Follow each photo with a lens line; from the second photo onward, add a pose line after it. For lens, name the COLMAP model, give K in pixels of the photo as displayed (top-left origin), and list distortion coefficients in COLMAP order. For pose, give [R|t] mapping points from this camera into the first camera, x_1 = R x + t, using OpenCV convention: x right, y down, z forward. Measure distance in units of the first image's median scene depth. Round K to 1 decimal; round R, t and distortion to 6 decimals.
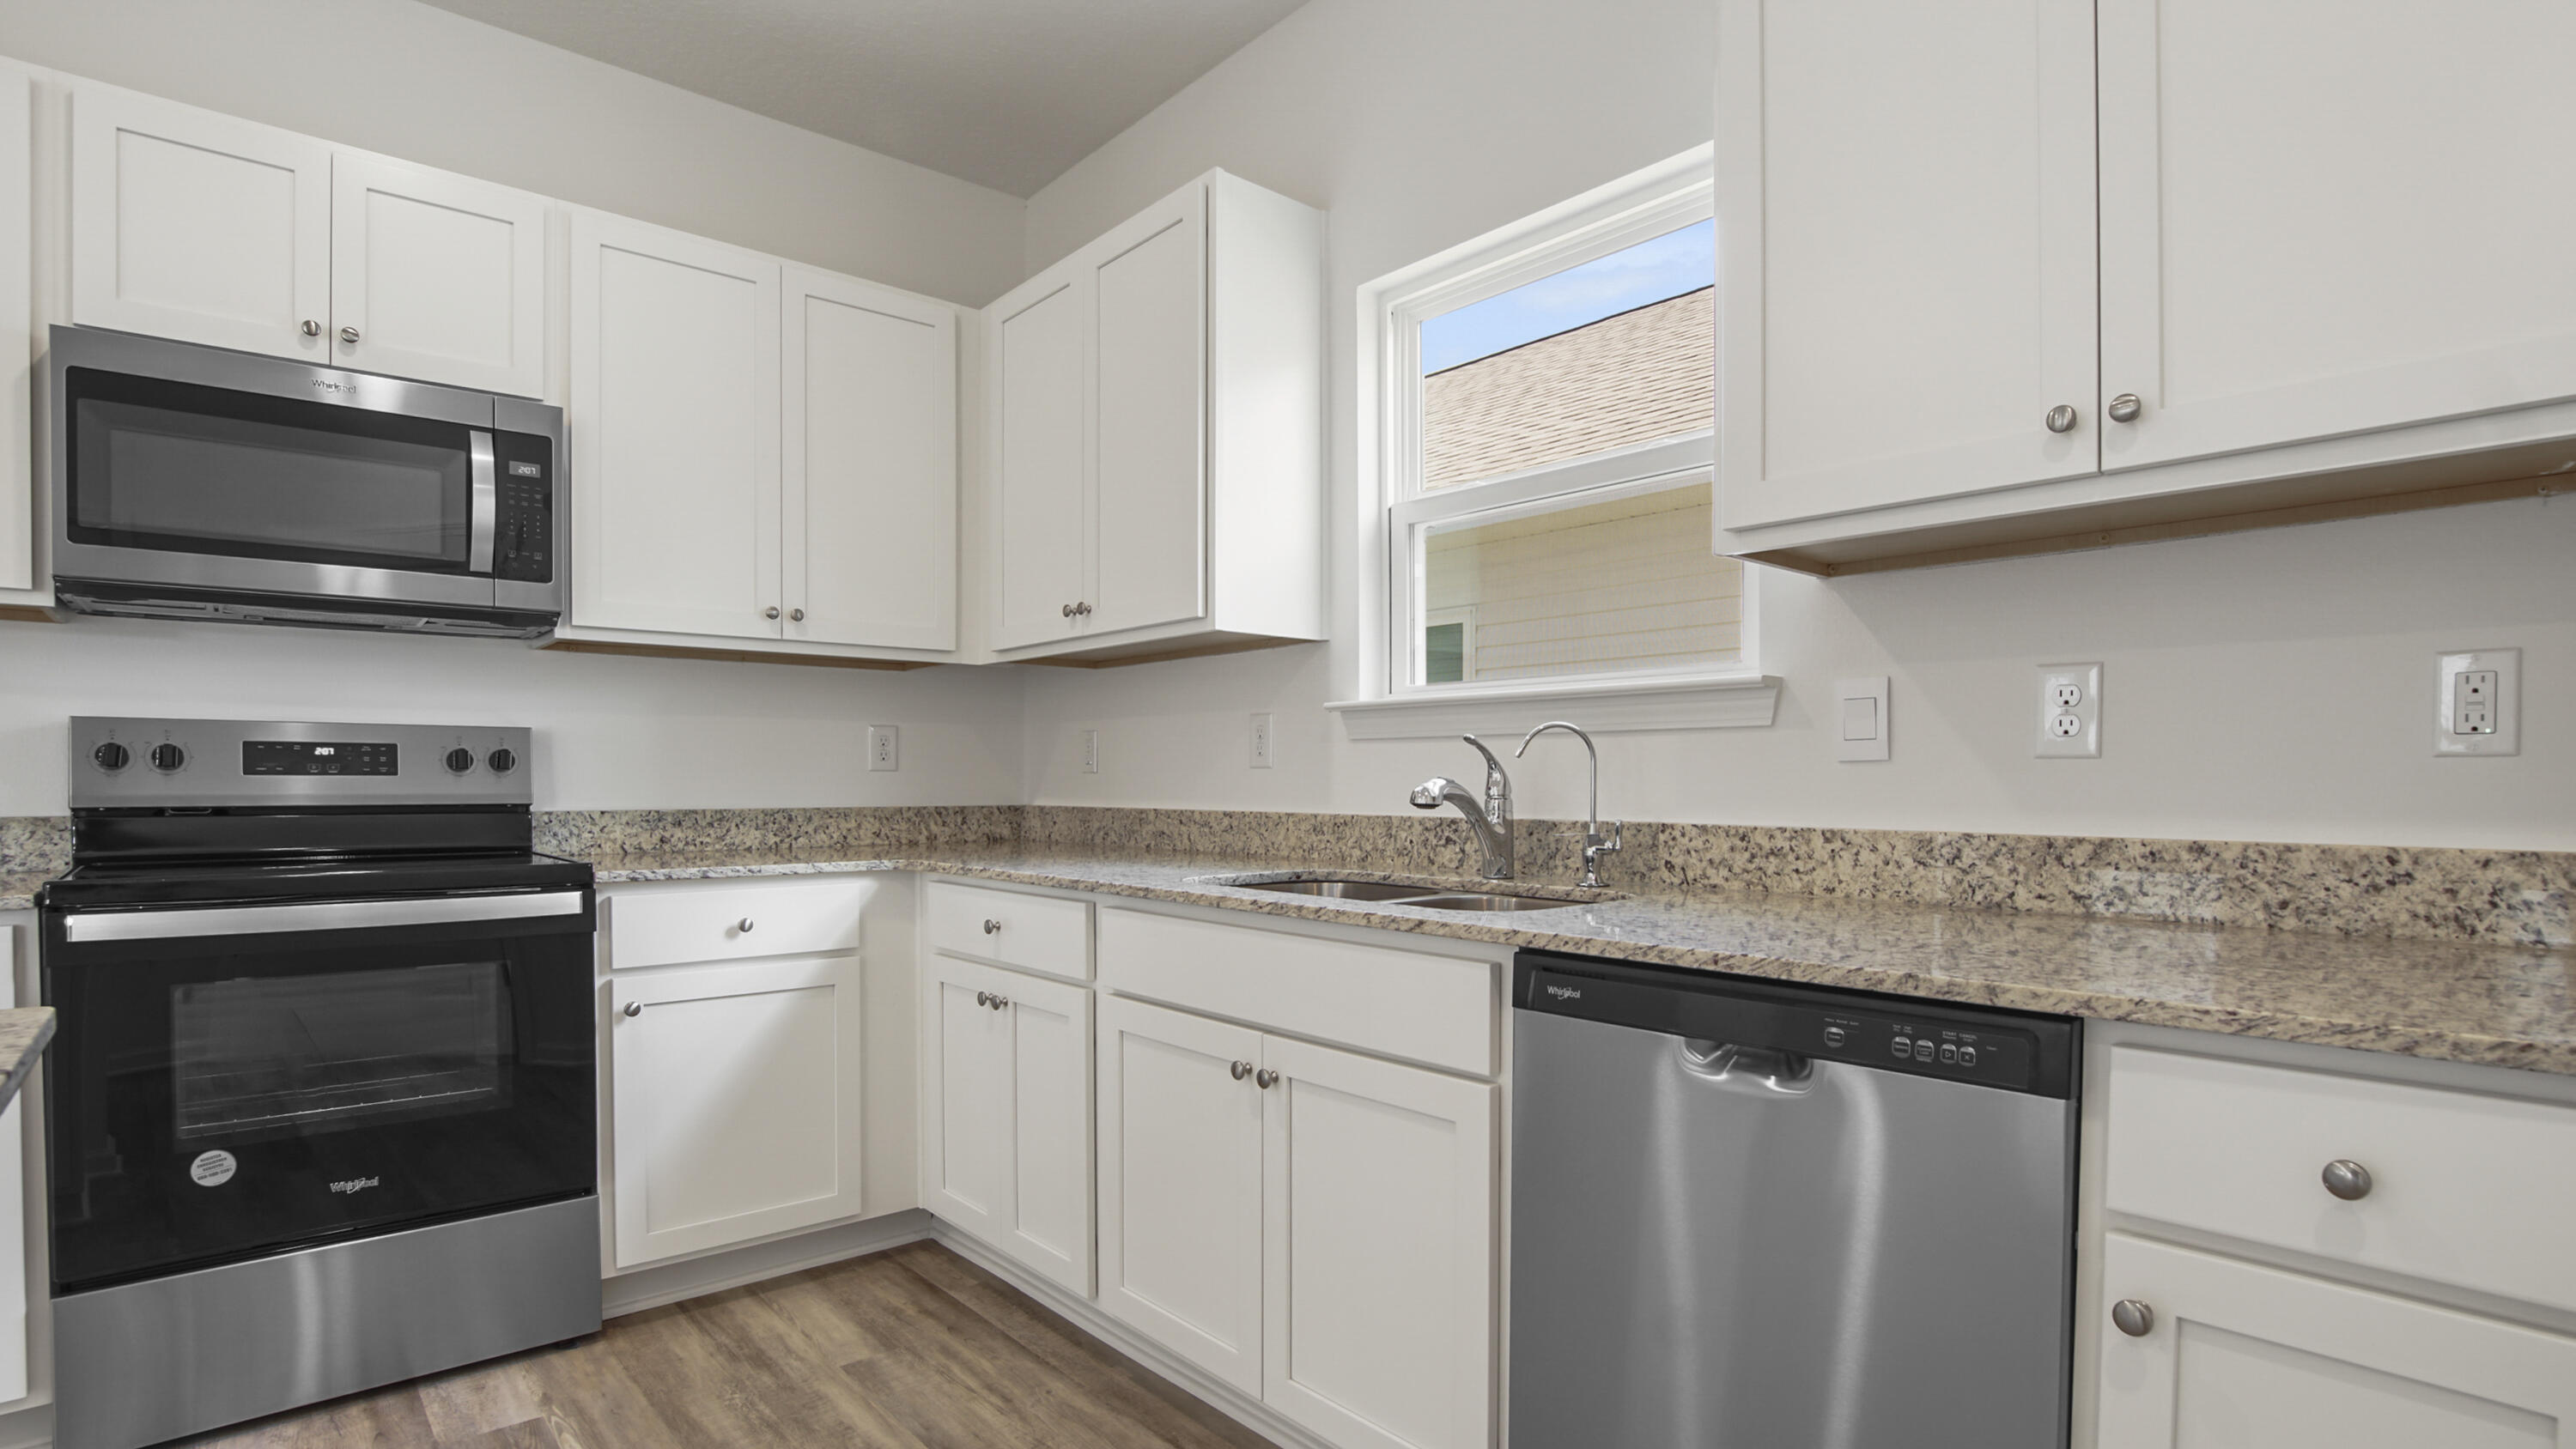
lens RADIAL K [[1262.6, 0, 1287.1], [0, 1262.6, 814.8], [0, 0, 1]] dist [-0.019867, 0.000168]
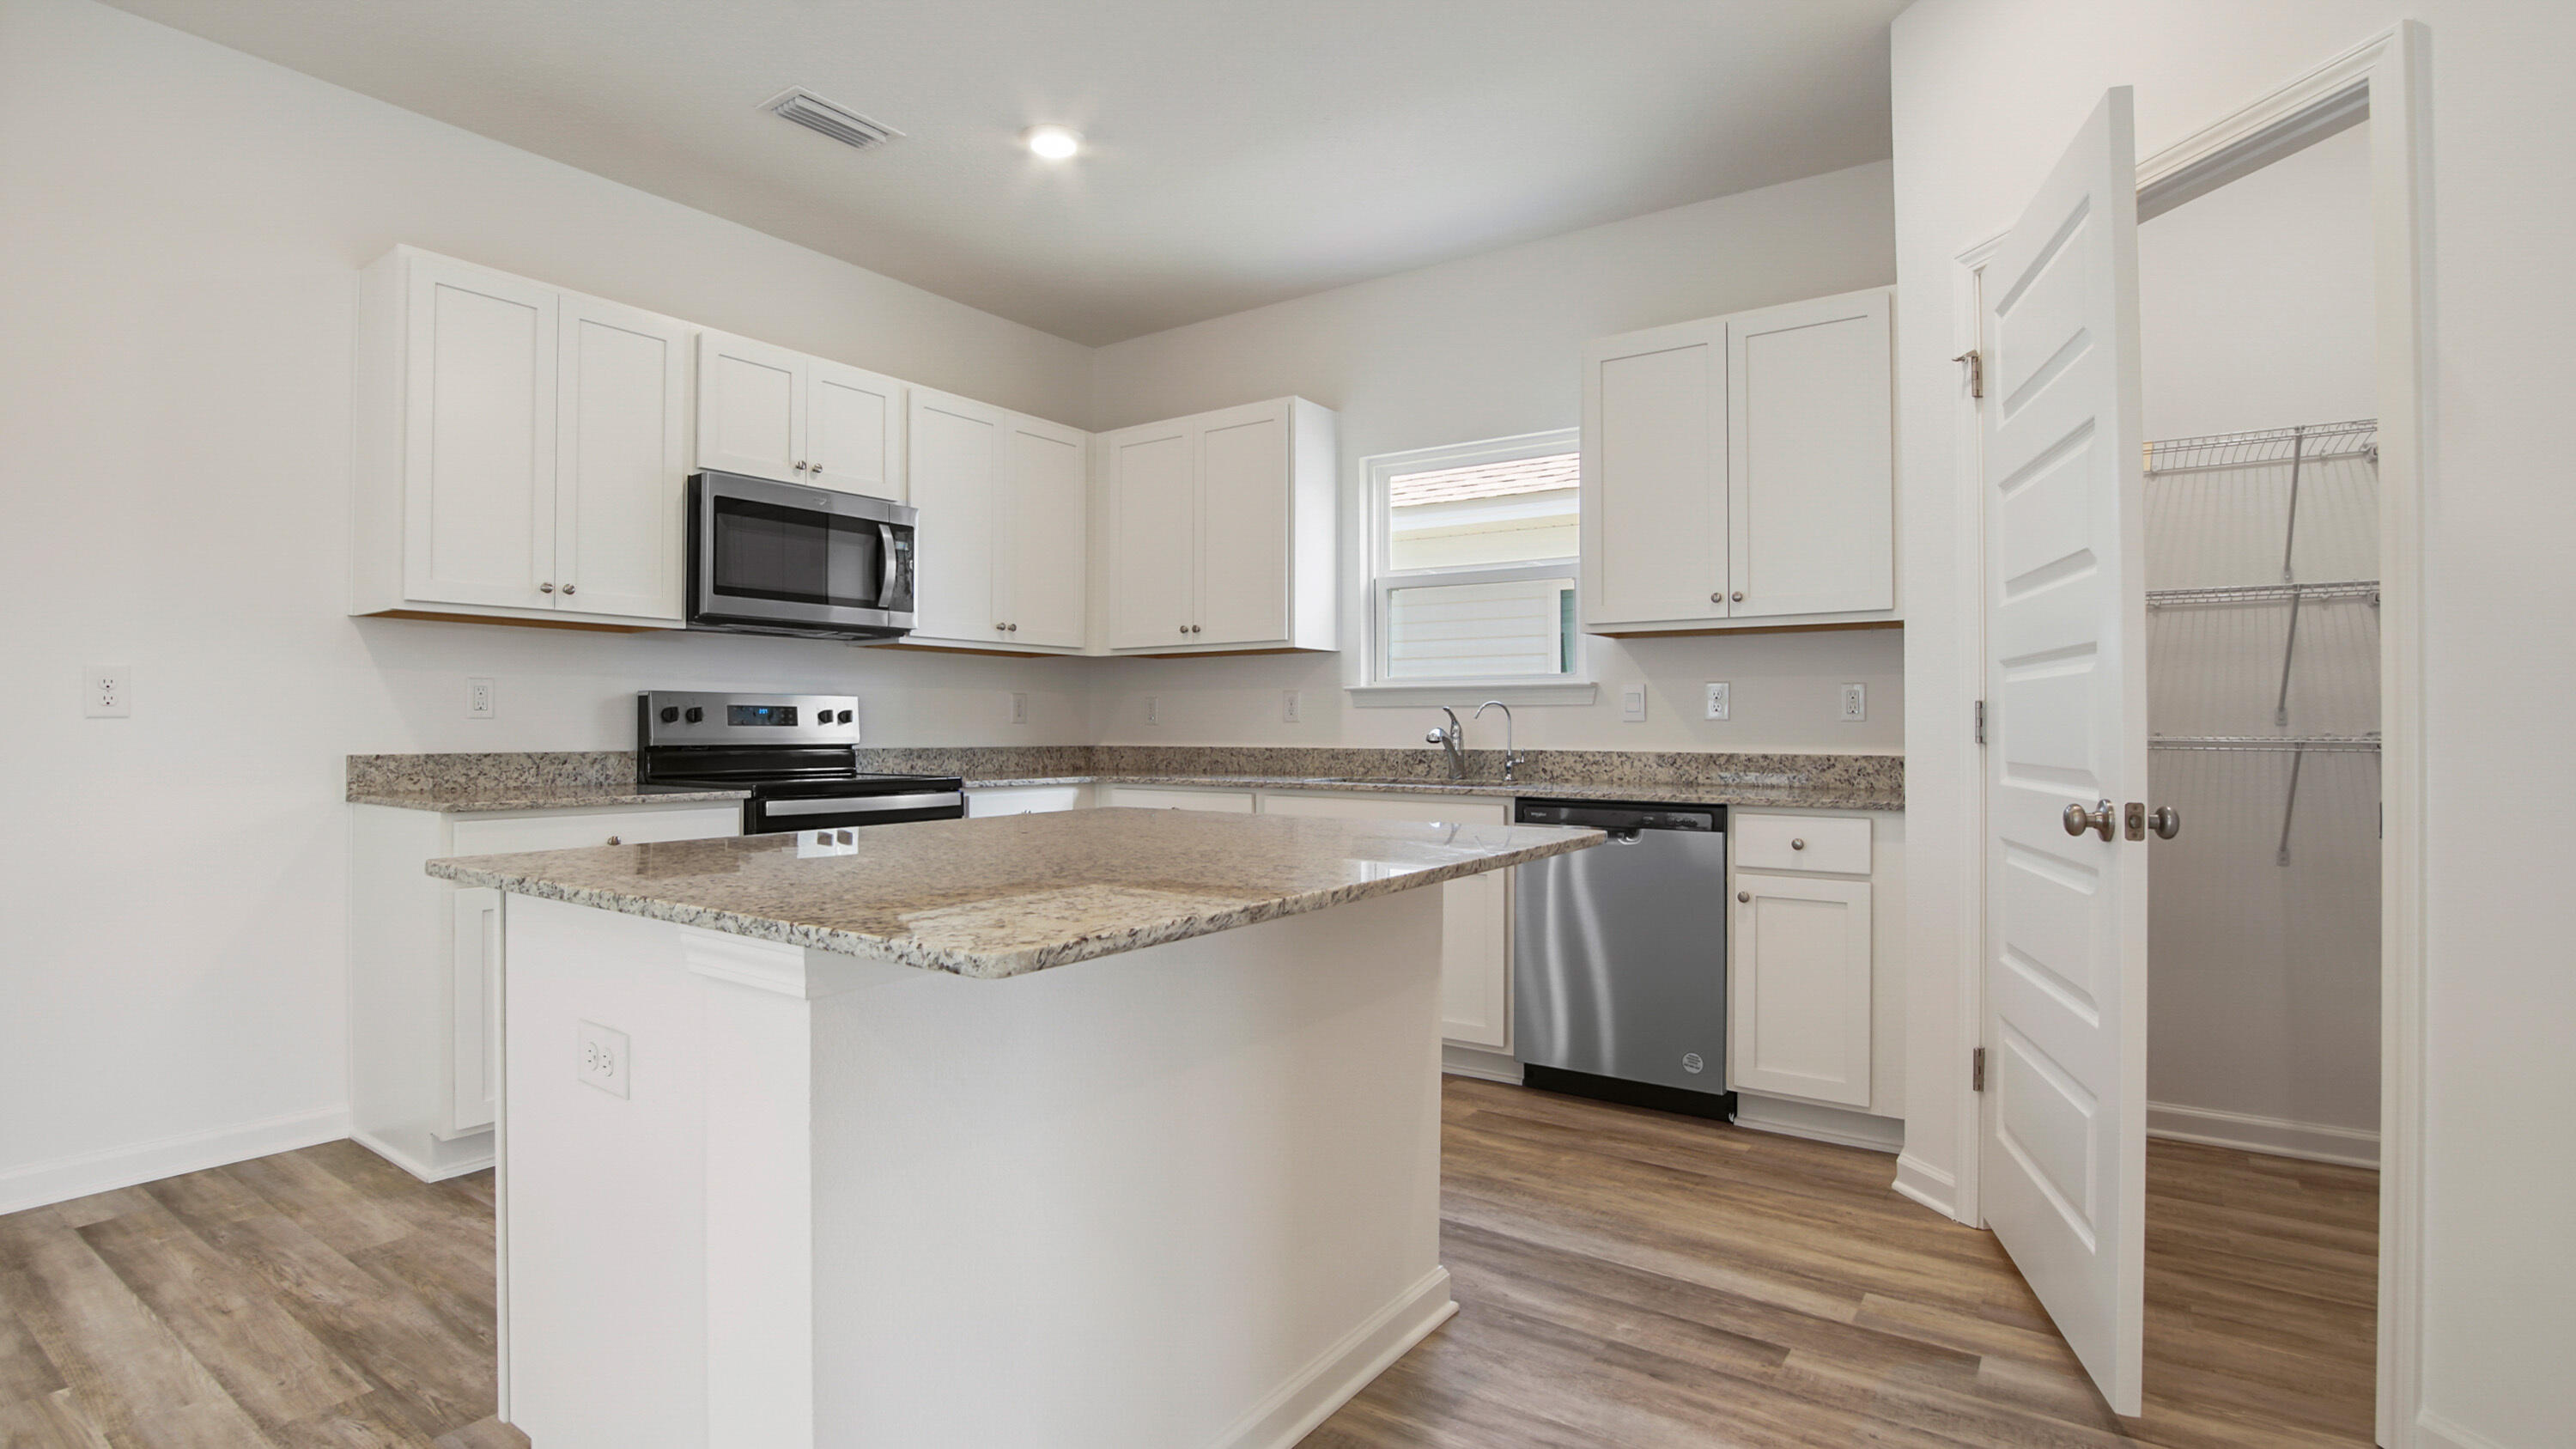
lens RADIAL K [[1215.8, 0, 1290.8], [0, 1215.8, 747.0], [0, 0, 1]] dist [-0.004407, -0.000335]
pose [[0.972254, -0.002647, 0.233914, -0.531006], [0.005612, 0.999912, -0.012010, 0.021213], [-0.233862, 0.012990, 0.972183, -0.794713]]
